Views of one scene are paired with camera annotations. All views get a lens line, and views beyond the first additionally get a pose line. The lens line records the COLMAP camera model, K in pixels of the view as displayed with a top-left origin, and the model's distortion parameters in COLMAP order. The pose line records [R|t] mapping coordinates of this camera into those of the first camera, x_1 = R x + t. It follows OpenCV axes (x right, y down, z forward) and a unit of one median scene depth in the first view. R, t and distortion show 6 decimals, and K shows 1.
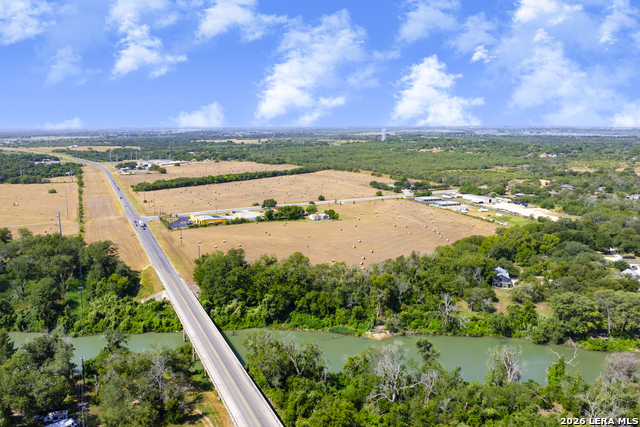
lens RADIAL K [[500.1, 0, 320.0], [0, 500.1, 213.5], [0, 0, 1]] dist [-0.022107, -0.001685]
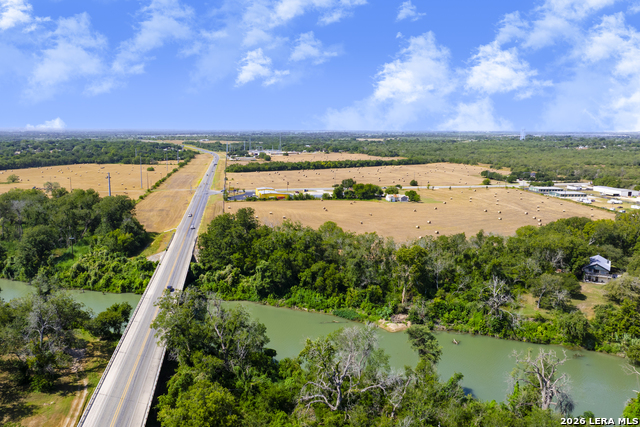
lens RADIAL K [[500.1, 0, 320.0], [0, 500.1, 213.5], [0, 0, 1]] dist [-0.022107, -0.001685]
pose [[0.959627, 0.047564, -0.277225, 0.196982], [-0.052436, 0.998572, -0.010182, 0.086979], [0.276345, 0.024308, 0.960751, 0.244016]]
